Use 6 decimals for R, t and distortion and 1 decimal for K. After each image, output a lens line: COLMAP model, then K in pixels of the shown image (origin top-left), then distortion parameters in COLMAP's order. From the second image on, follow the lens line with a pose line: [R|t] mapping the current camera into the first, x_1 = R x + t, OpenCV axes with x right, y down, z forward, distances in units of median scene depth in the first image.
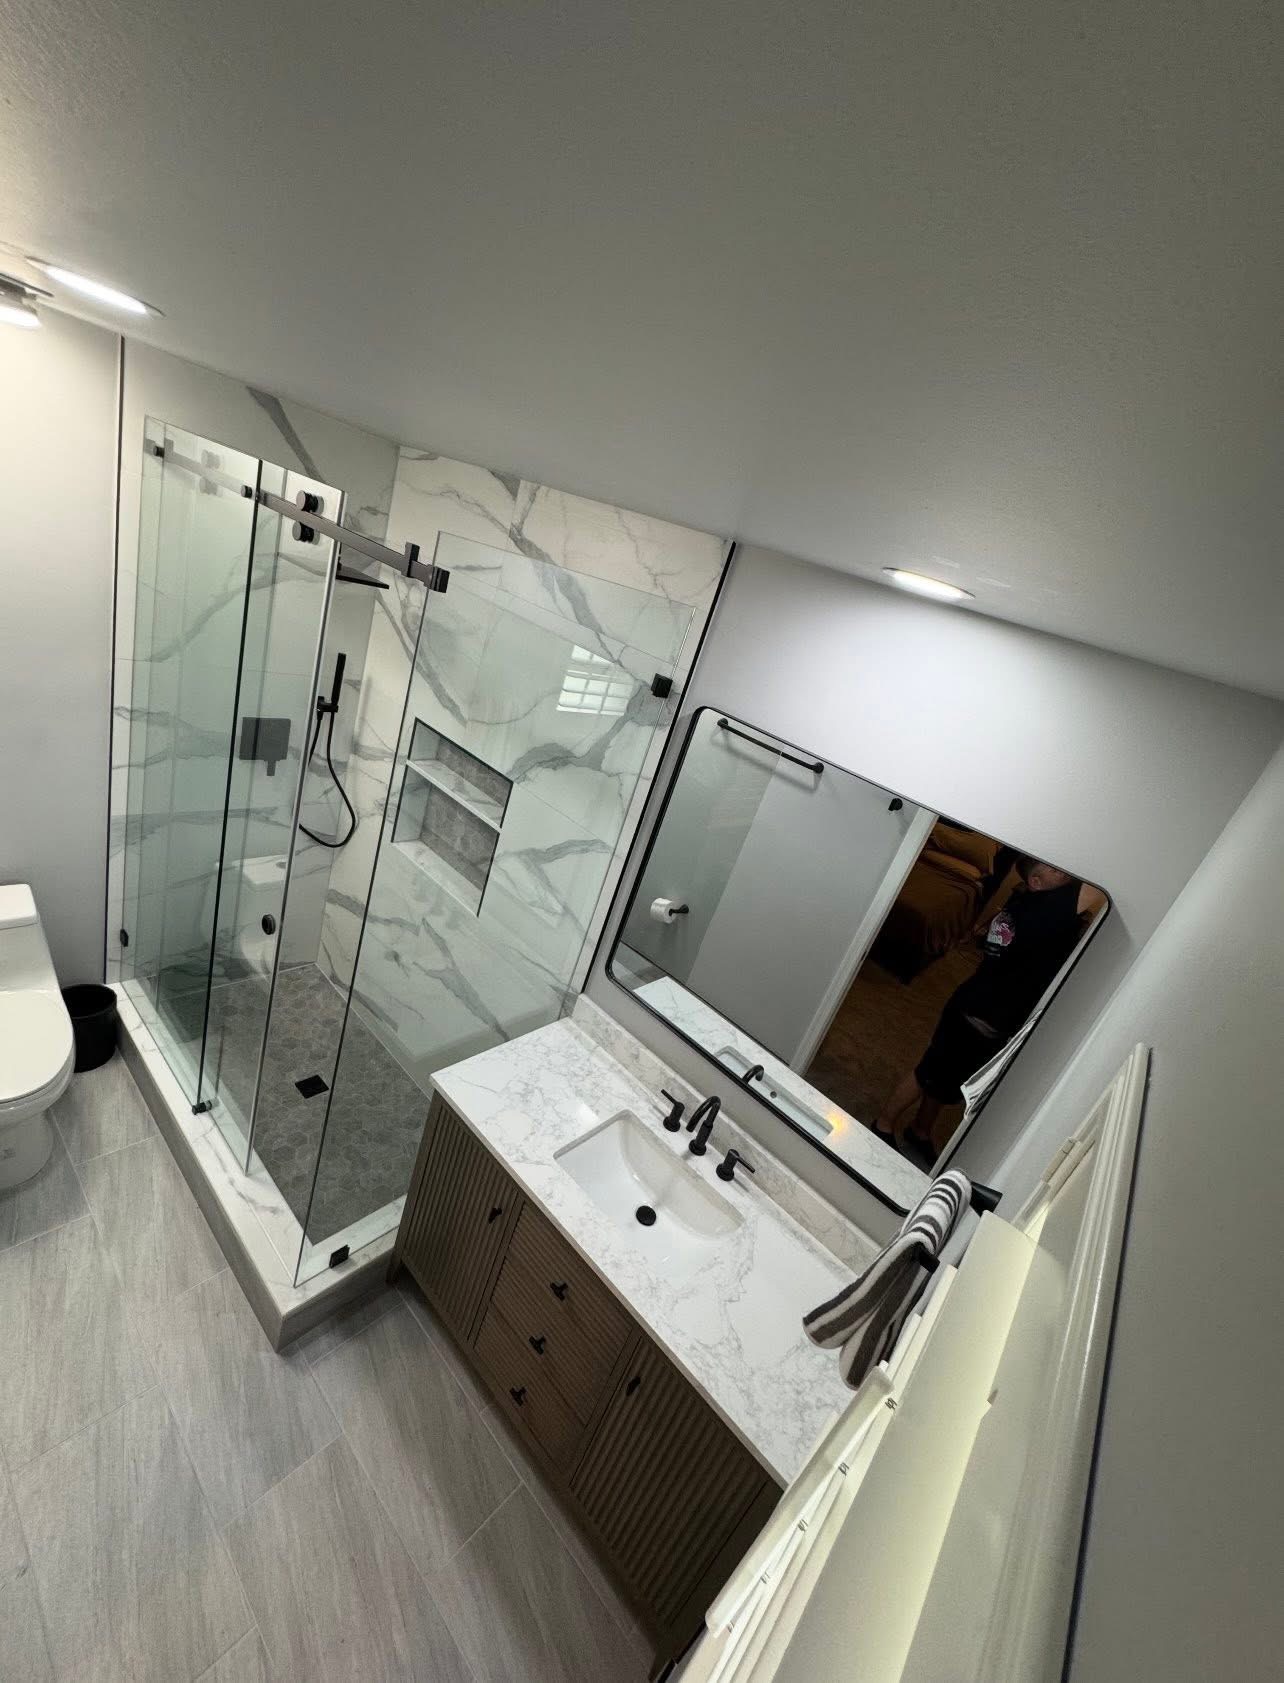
lens RADIAL K [[677.3, 0, 649.7], [0, 677.3, 840.2], [0, 0, 1]] dist [-0.009607, -0.000836]
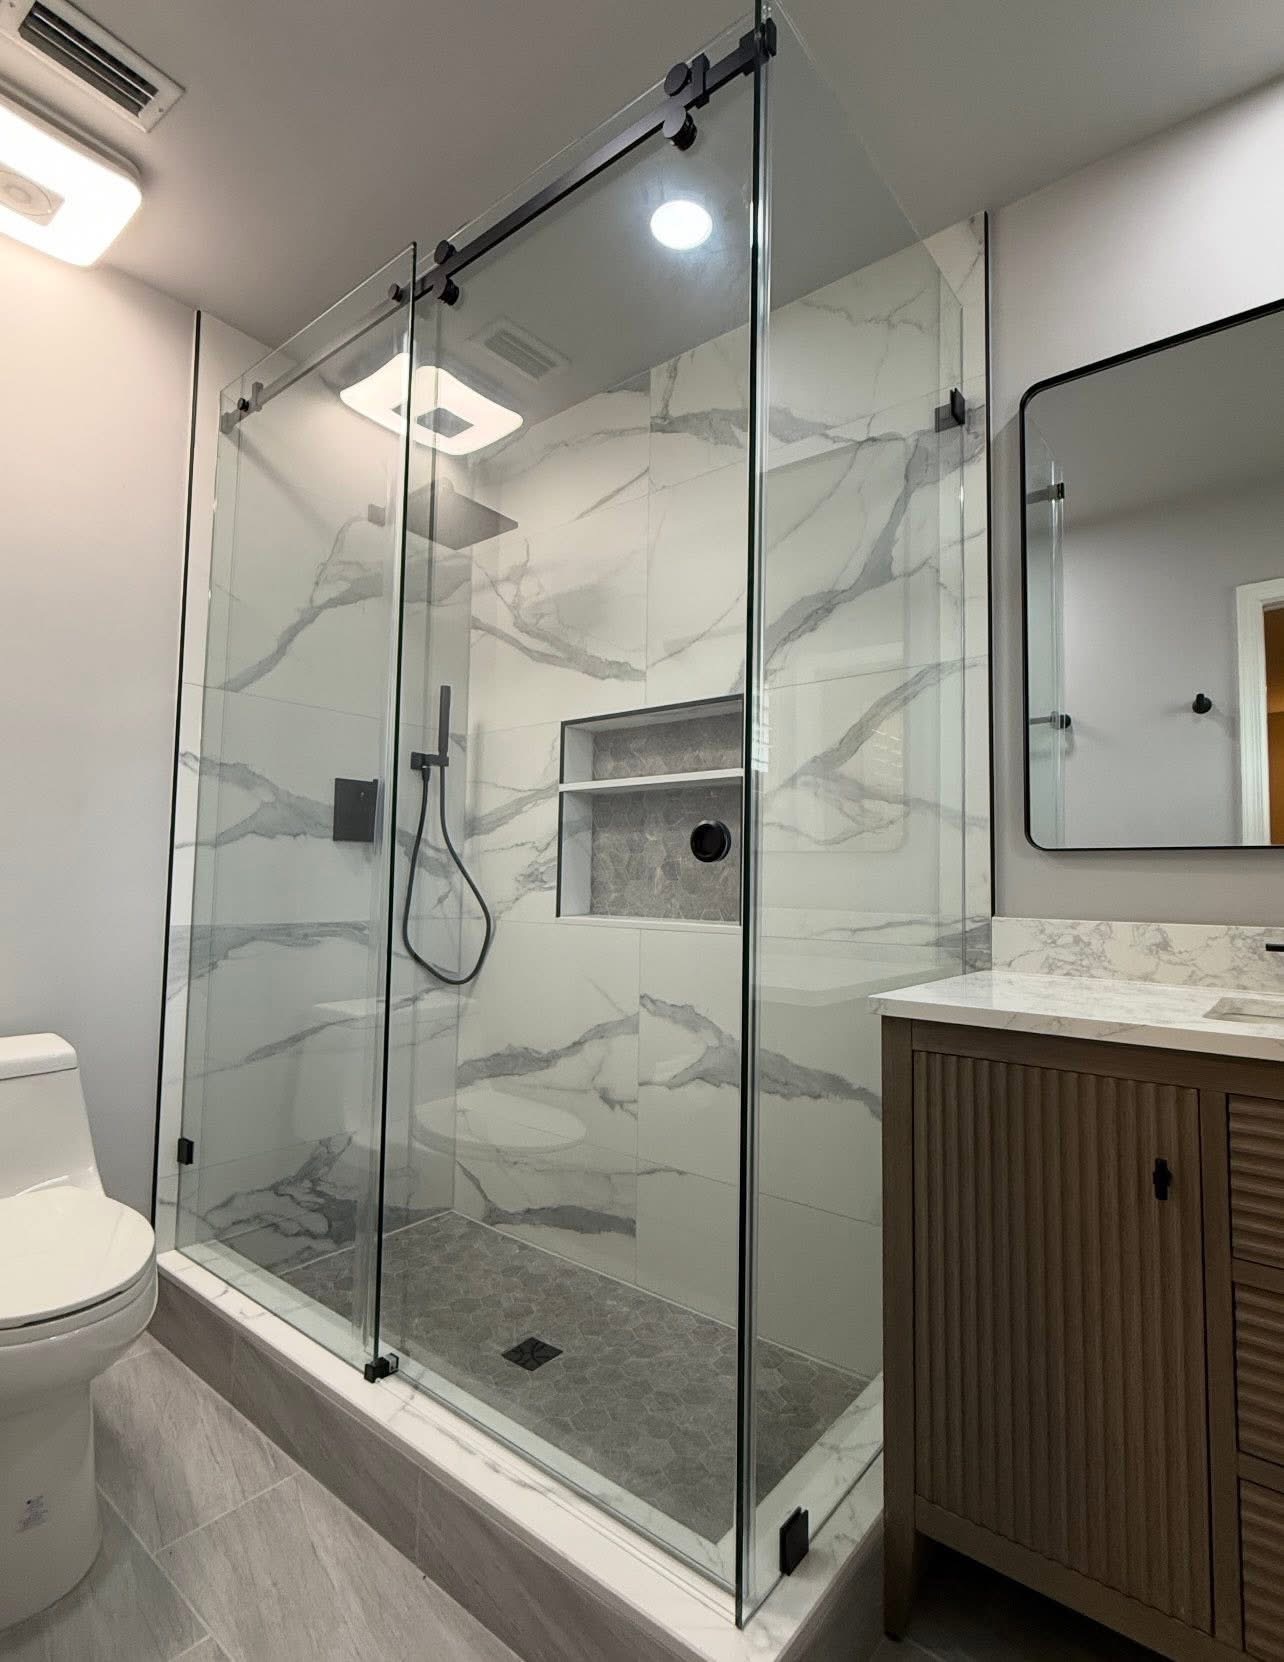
lens RADIAL K [[833.0, 0, 638.4], [0, 833.0, 831.0], [0, 0, 1]] dist [-0.006817, 0.002655]
pose [[0.956350, -0.289798, 0.037571, -0.385502], [0.278566, 0.865242, -0.416843, 0.362789], [0.088292, 0.409114, 0.908202, 0.279466]]
